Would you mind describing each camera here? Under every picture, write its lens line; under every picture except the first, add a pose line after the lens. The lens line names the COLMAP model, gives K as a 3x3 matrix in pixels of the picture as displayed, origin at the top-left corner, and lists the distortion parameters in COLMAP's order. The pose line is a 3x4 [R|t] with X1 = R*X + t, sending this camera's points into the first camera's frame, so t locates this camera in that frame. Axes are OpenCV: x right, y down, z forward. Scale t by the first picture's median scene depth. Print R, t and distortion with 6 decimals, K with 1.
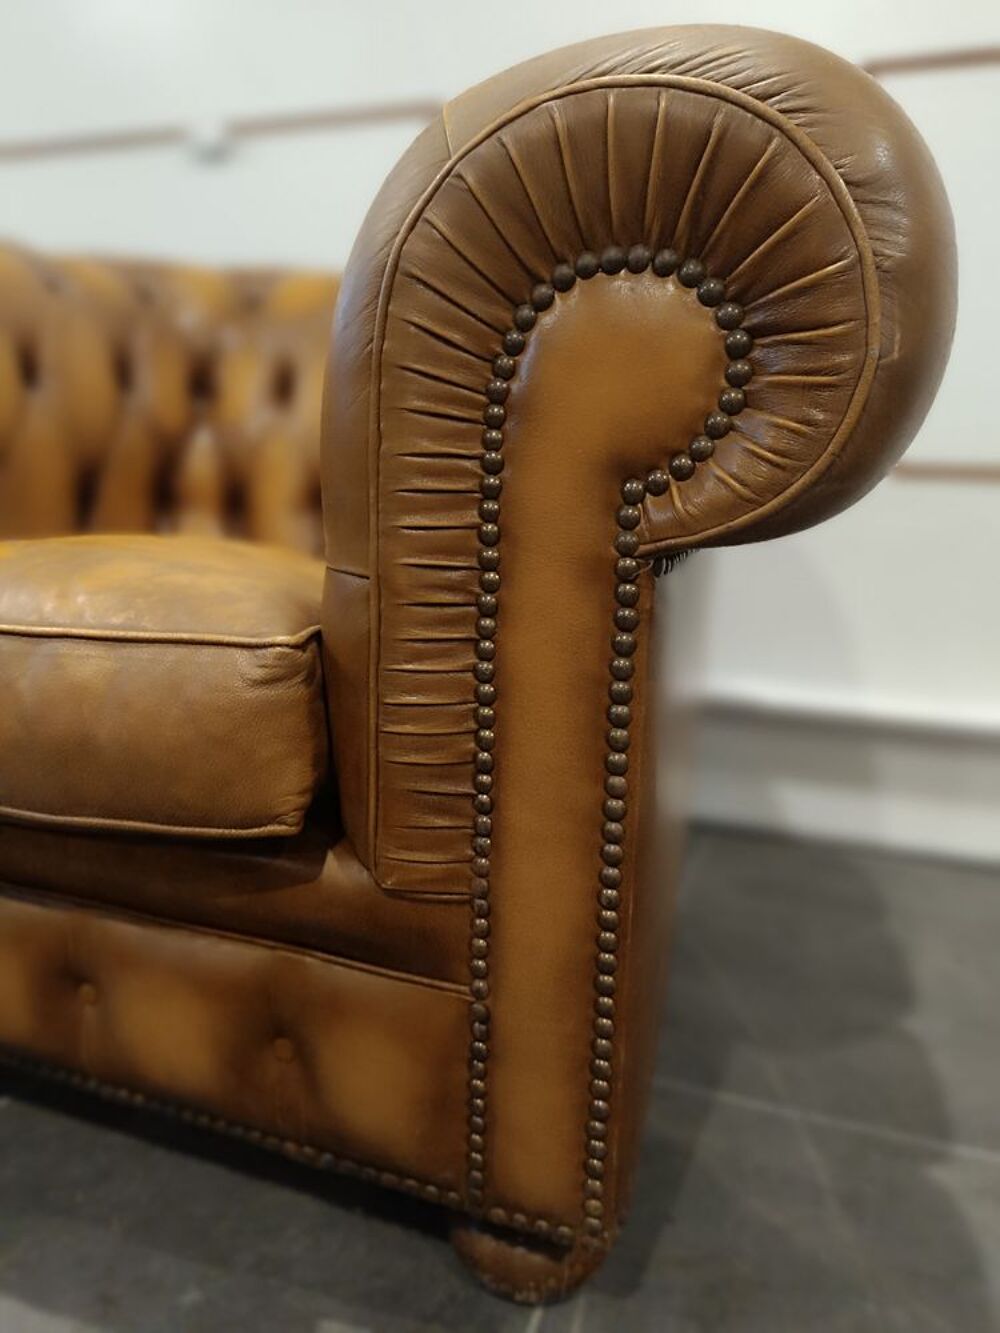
lens RADIAL K [[921.5, 0, 500.0], [0, 921.5, 666.5], [0, 0, 1]] dist [0.050652, -0.082487]
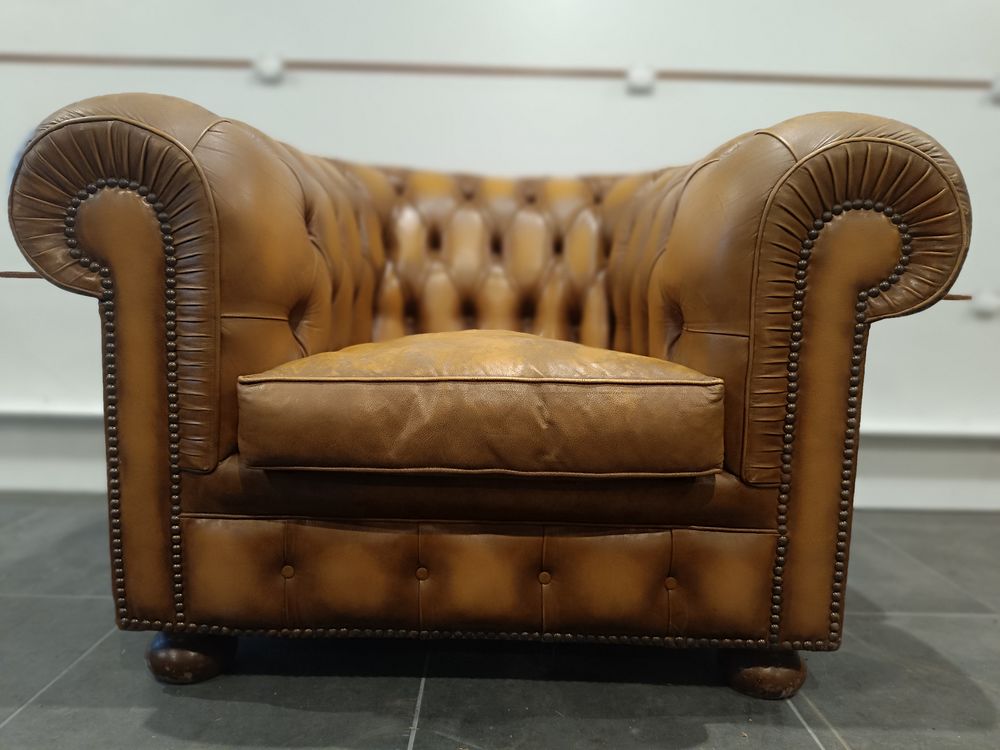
lens RADIAL K [[690.6, 0, 500.0], [0, 690.6, 375.0], [0, 0, 1]] dist [0.000665, 0.003169]
pose [[0.944478, -0.043149, 0.325730, -1.287531], [0.072975, 0.994128, -0.079906, 0.087015], [-0.320369, 0.099239, 0.942080, -0.359686]]
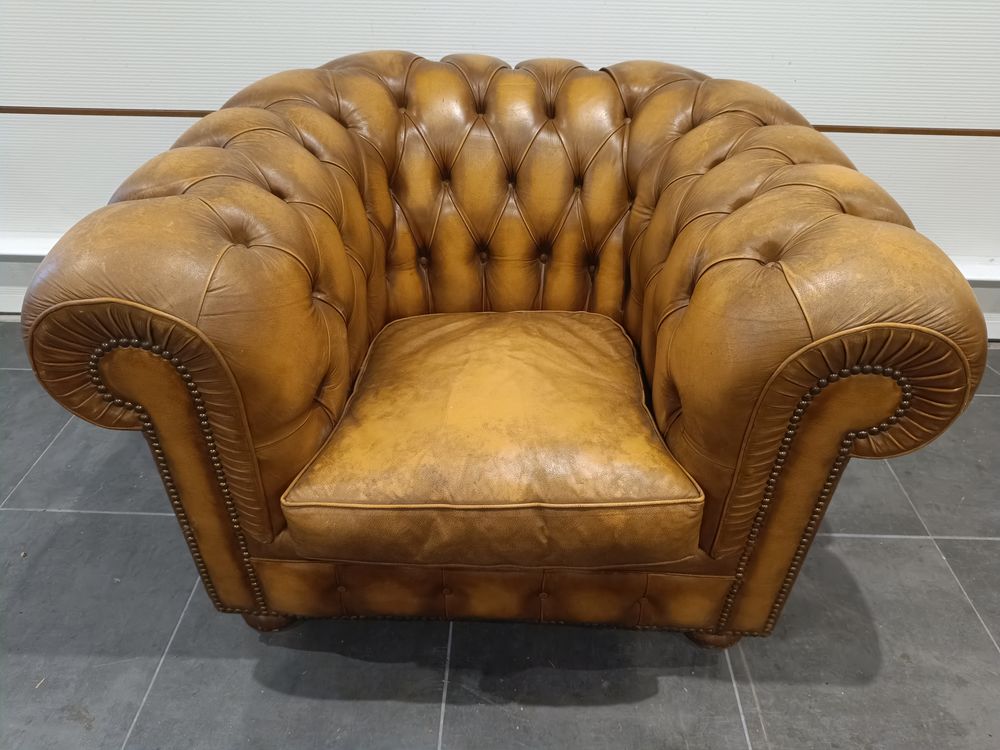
lens RADIAL K [[694.5, 0, 501.6], [0, 694.5, 372.1], [0, 0, 1]] dist [0.007760, 0.000094]
pose [[0.954419, -0.190115, 0.230087, -1.131394], [0.074442, 0.898154, 0.433333, -1.196590], [-0.289037, -0.396453, 0.871368, -0.310030]]
